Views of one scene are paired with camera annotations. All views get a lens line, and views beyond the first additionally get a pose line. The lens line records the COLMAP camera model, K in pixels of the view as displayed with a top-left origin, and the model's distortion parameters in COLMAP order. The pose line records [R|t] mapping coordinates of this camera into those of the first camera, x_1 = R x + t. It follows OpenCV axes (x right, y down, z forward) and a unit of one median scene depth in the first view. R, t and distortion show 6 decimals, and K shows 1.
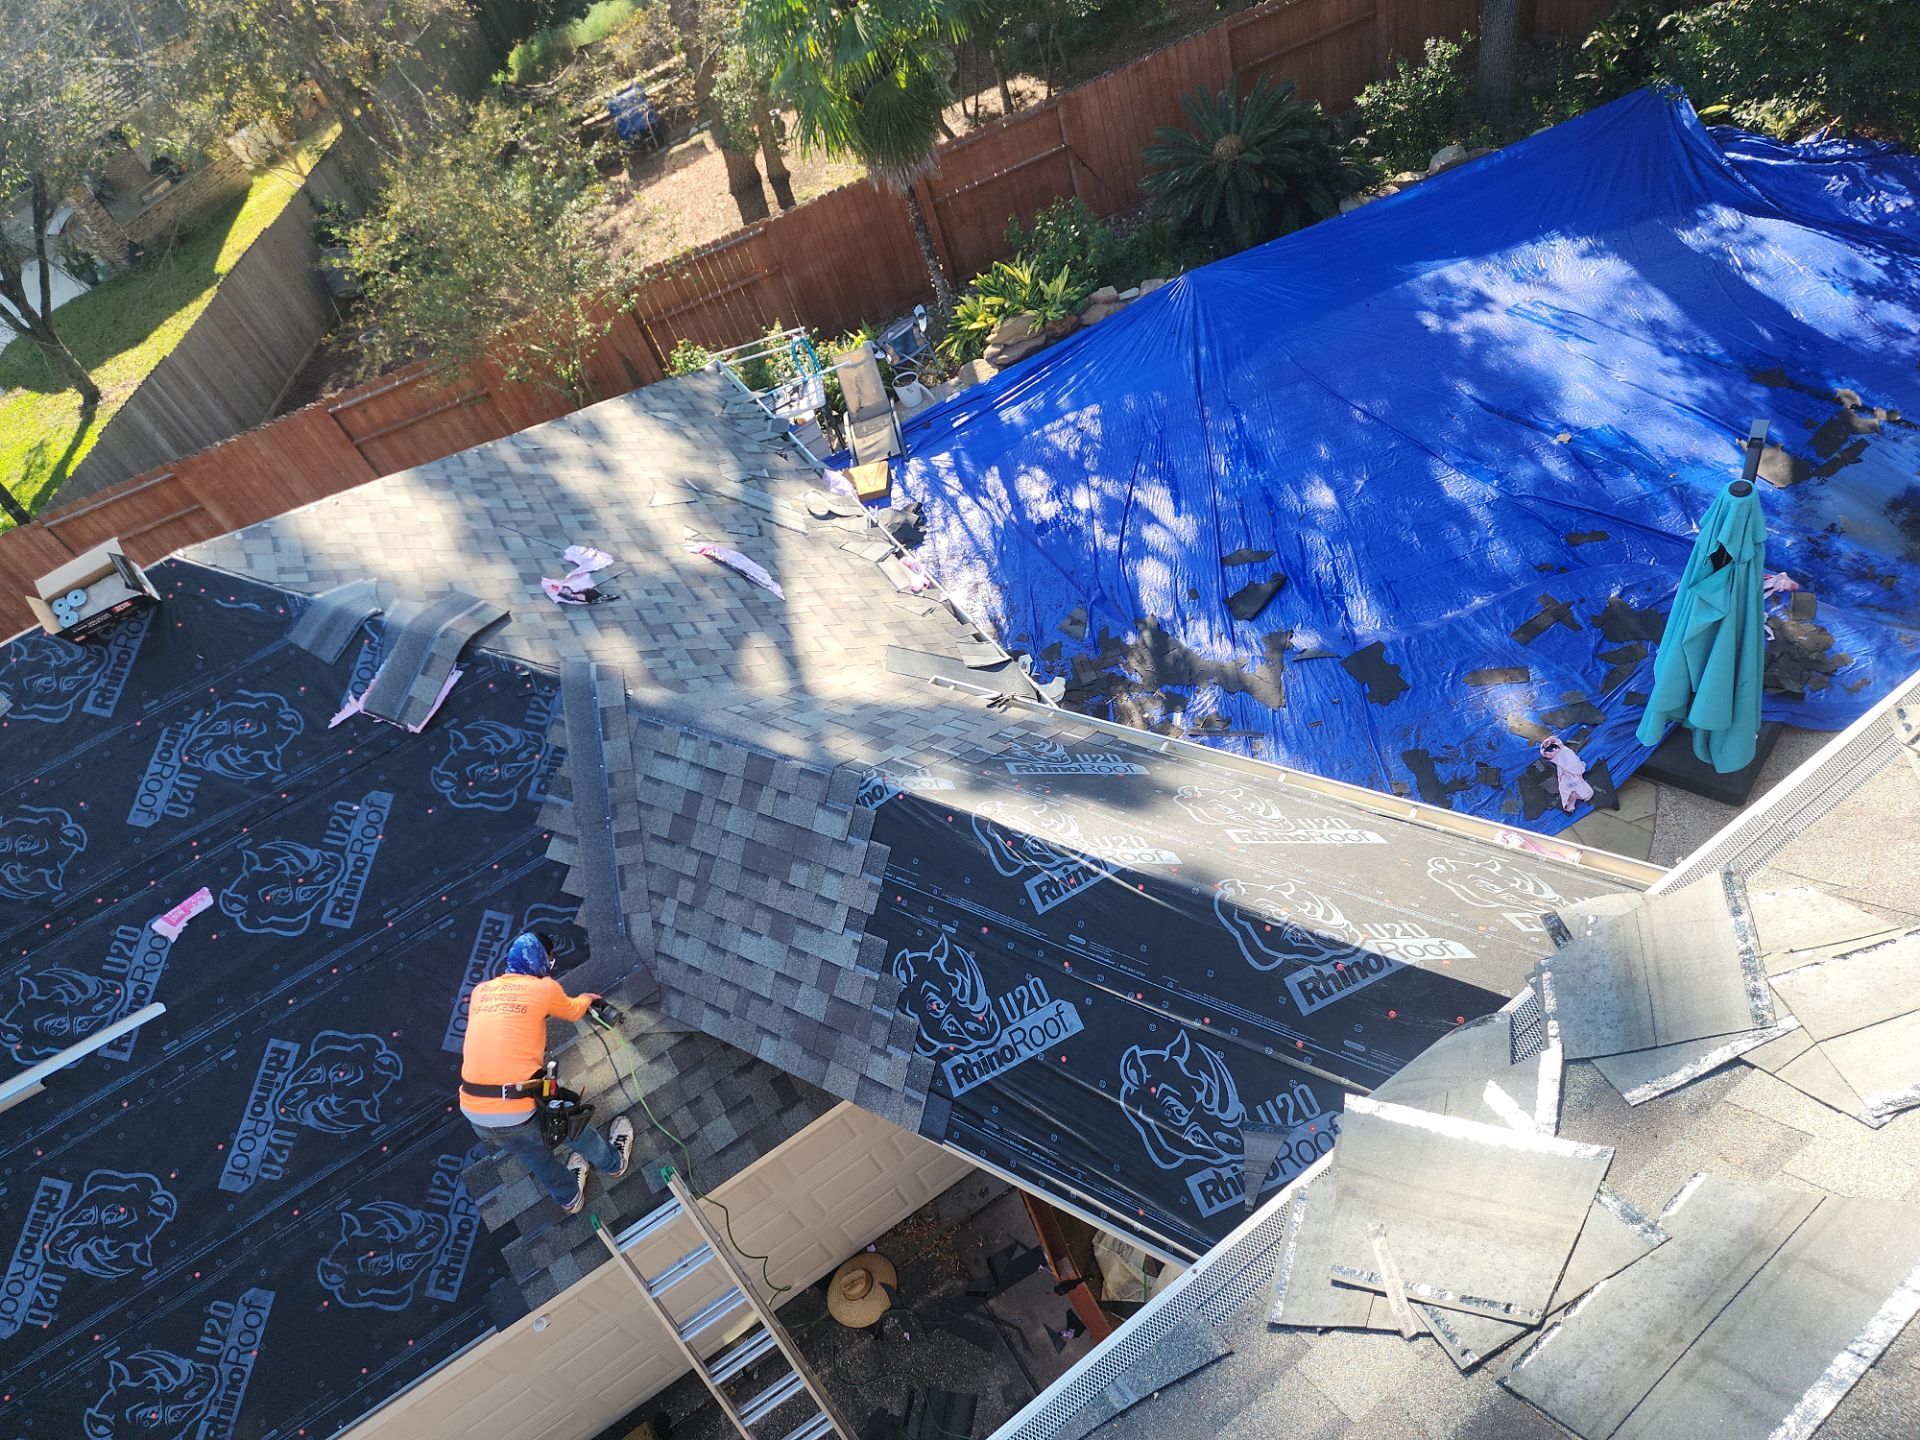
lens RADIAL K [[1286.7, 0, 942.9], [0, 1286.7, 711.6], [0, 0, 1]] dist [0.093154, -0.084713]
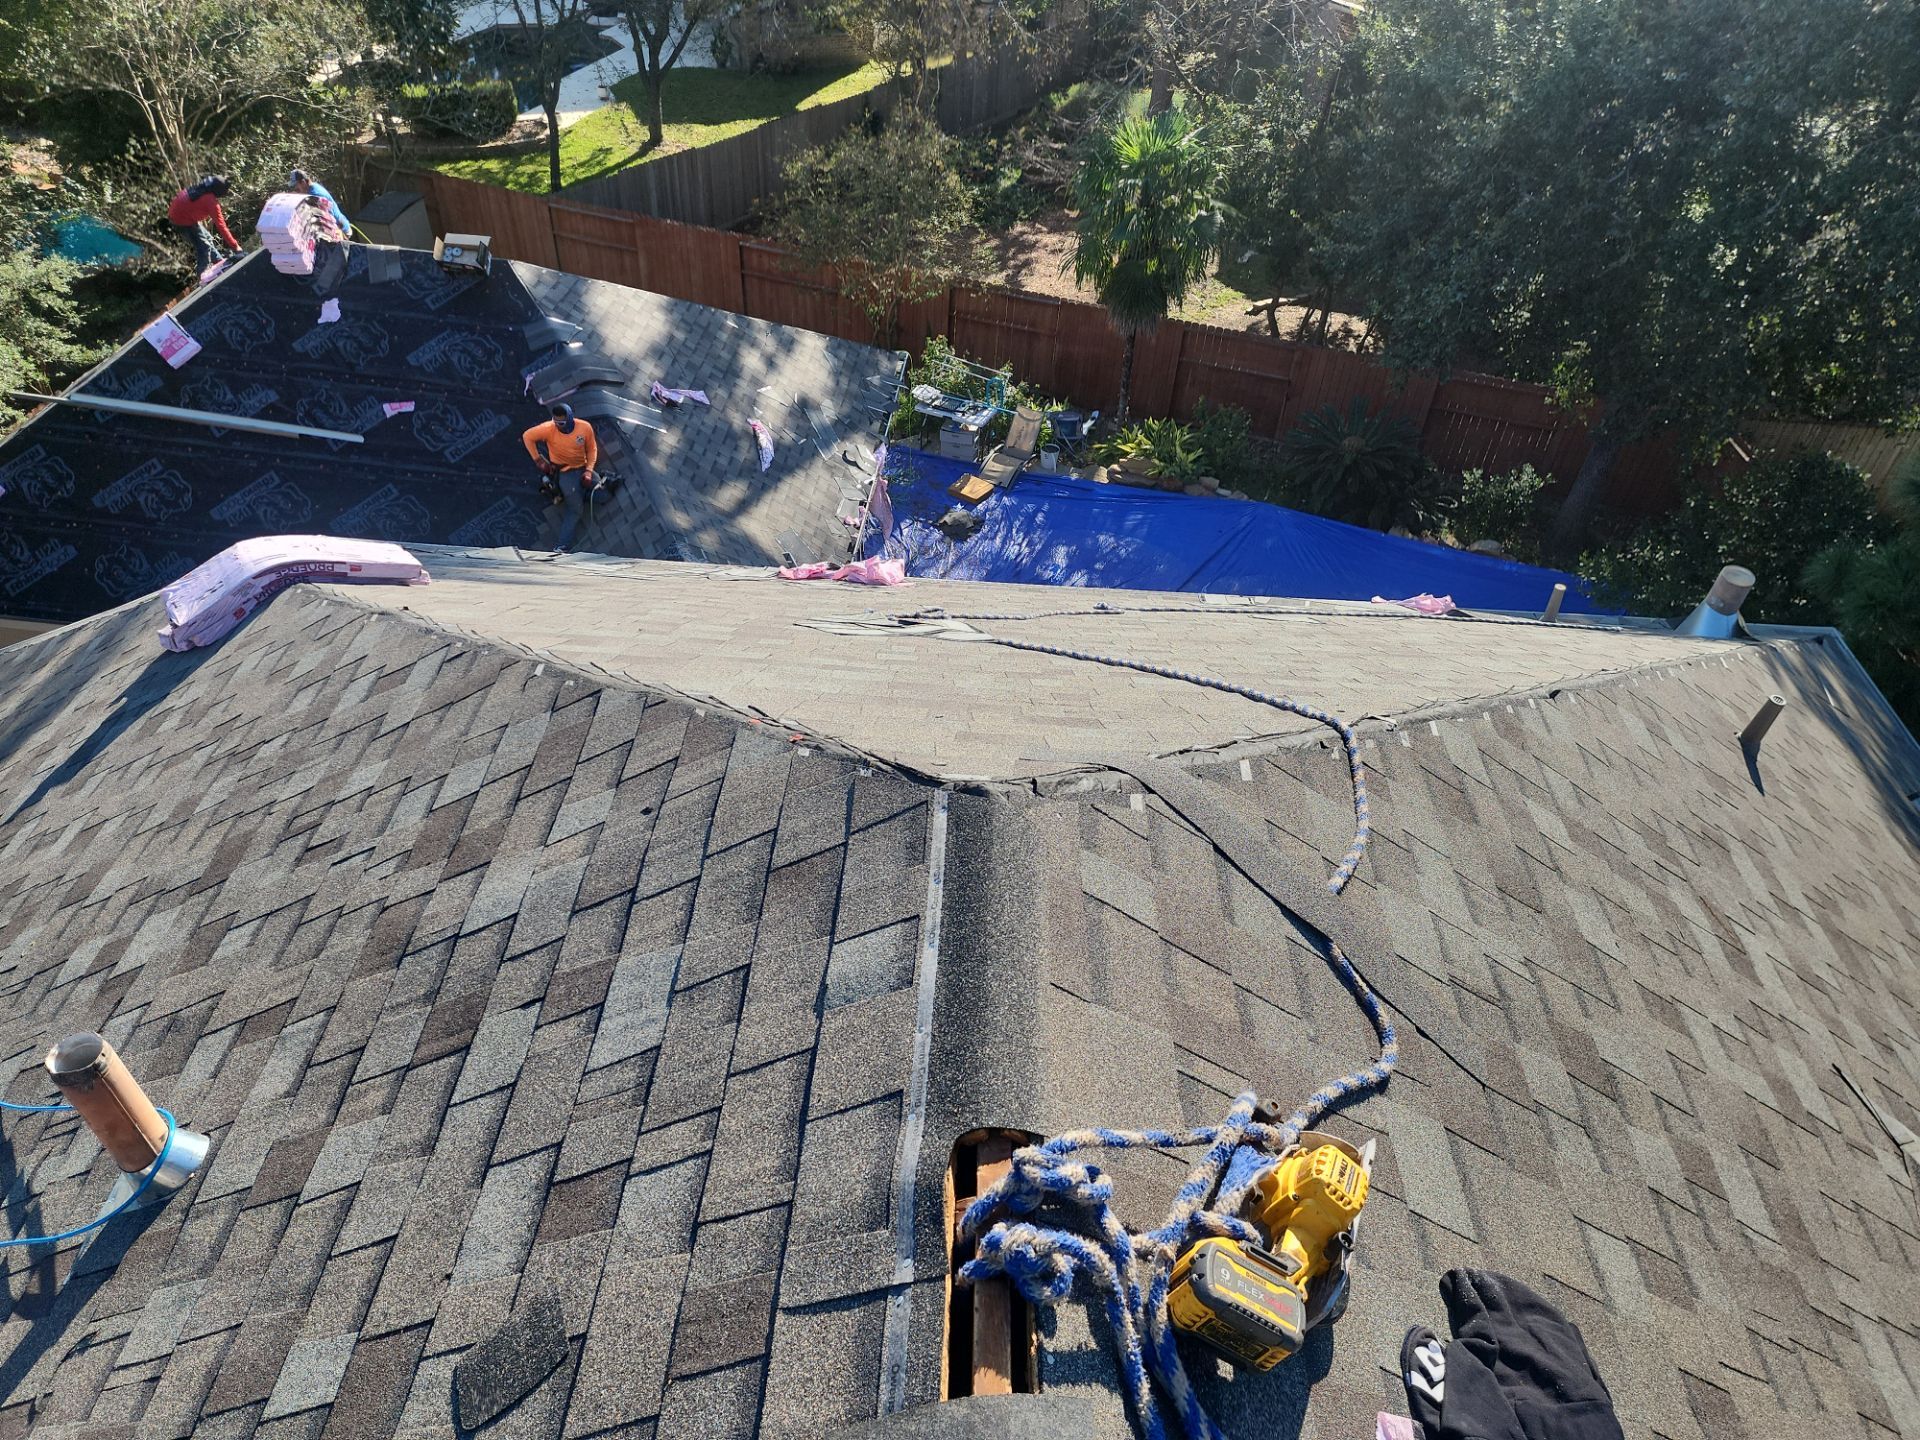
lens RADIAL K [[1268.7, 0, 937.5], [0, 1268.7, 711.6], [0, 0, 1]] dist [0.091837, -0.076390]
pose [[0.774534, 0.602152, -0.193676, 0.350709], [-0.605065, 0.794565, 0.050626, -0.037494], [0.184373, 0.077975, 0.979758, -0.359580]]
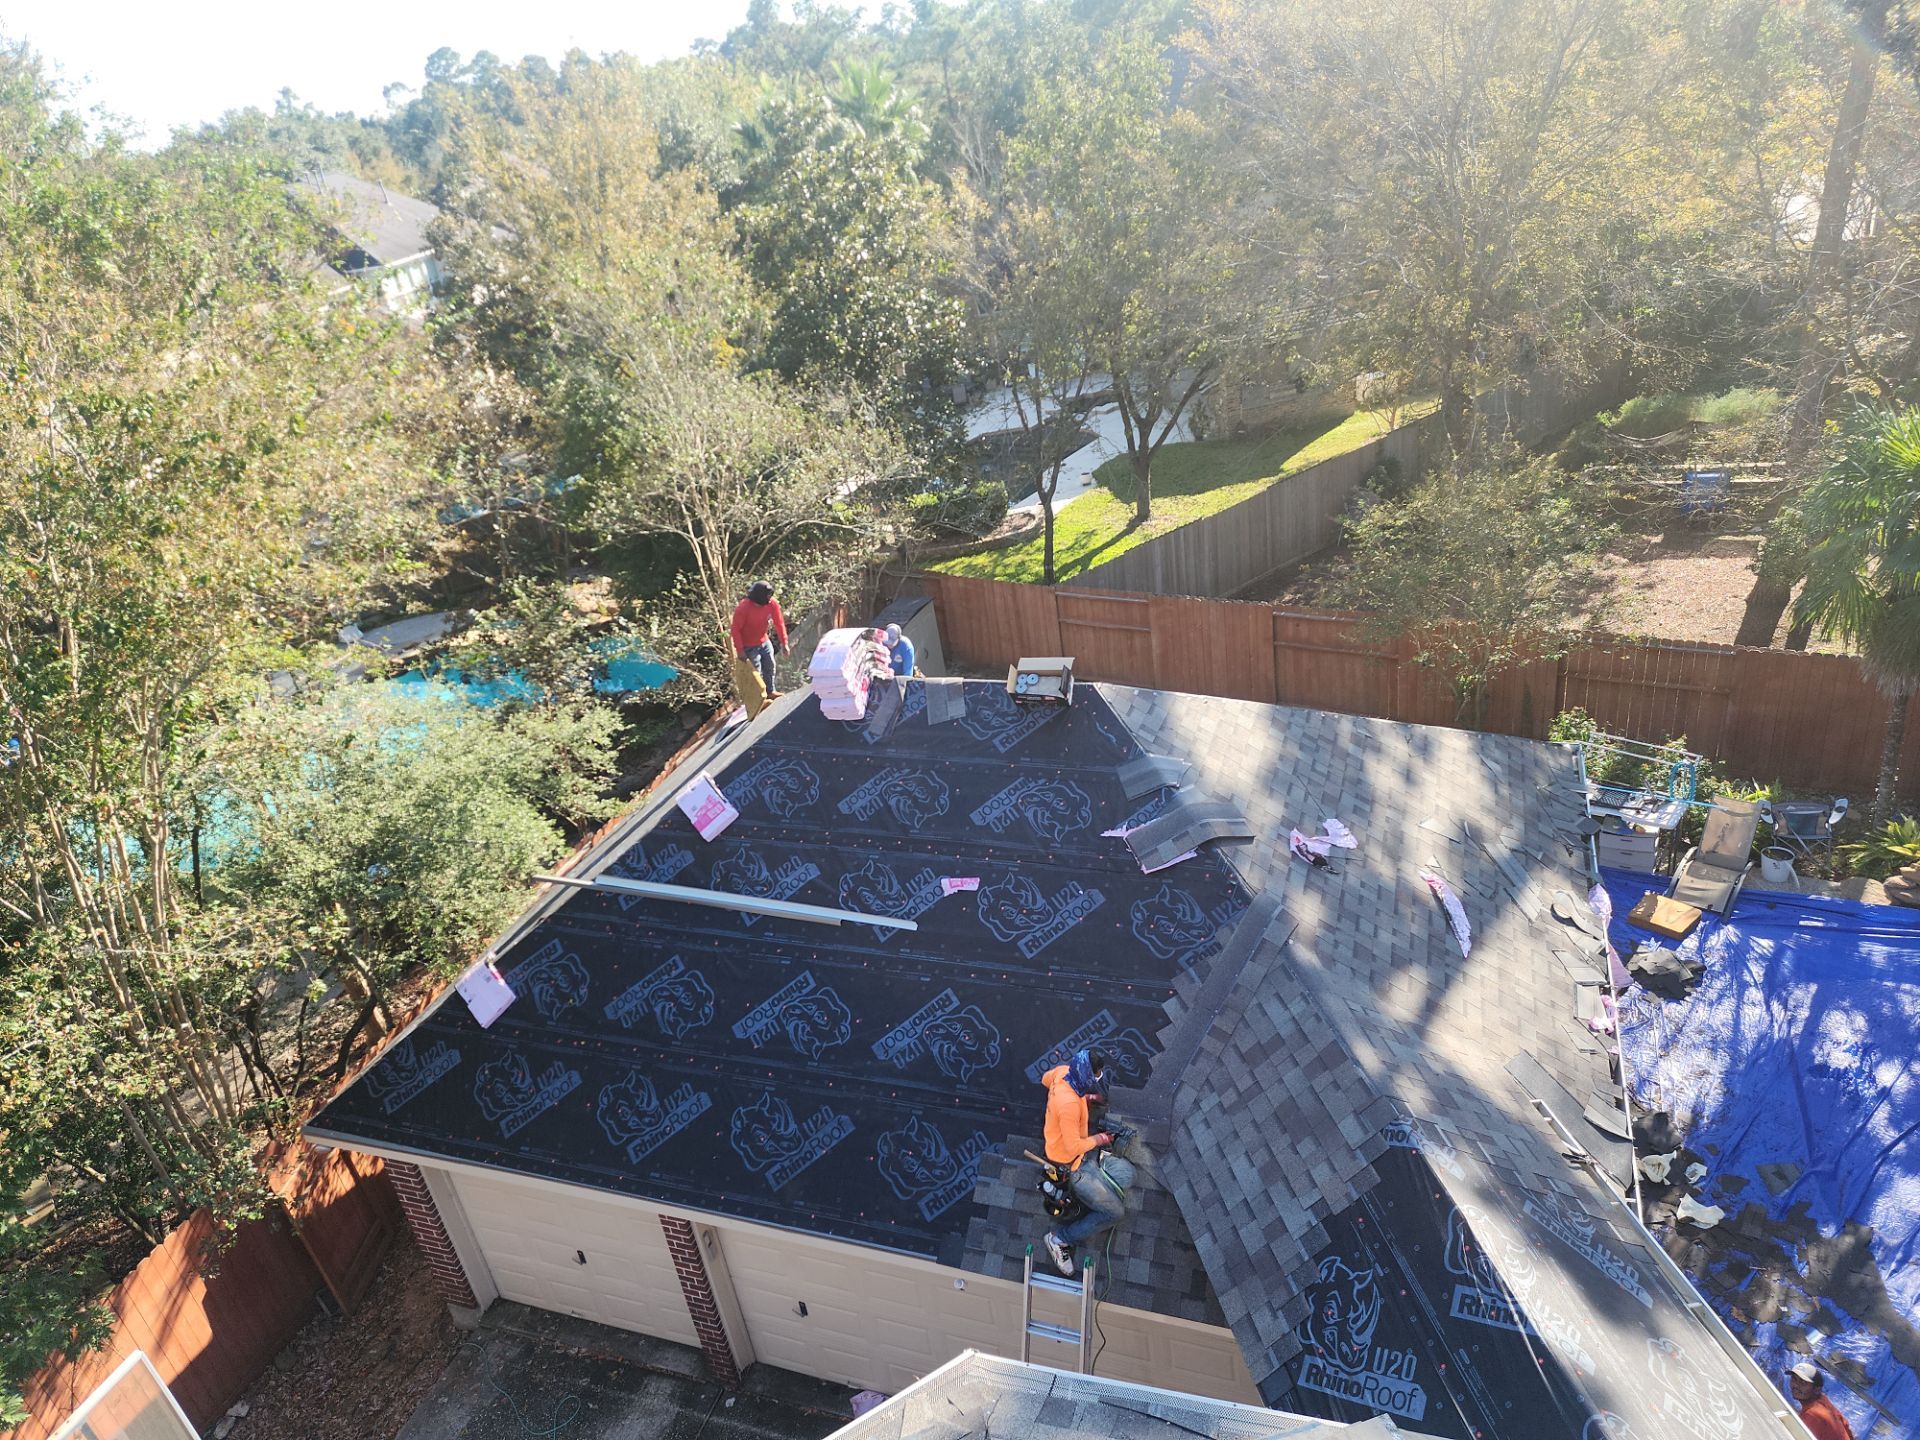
lens RADIAL K [[1268.7, 0, 937.5], [0, 1268.7, 711.6], [0, 0, 1]] dist [0.091837, -0.076390]
pose [[0.655757, 0.491028, -0.573475, 0.071703], [-0.577337, 0.815613, 0.038181, -0.024633], [0.486482, 0.306051, 0.818333, -0.132168]]
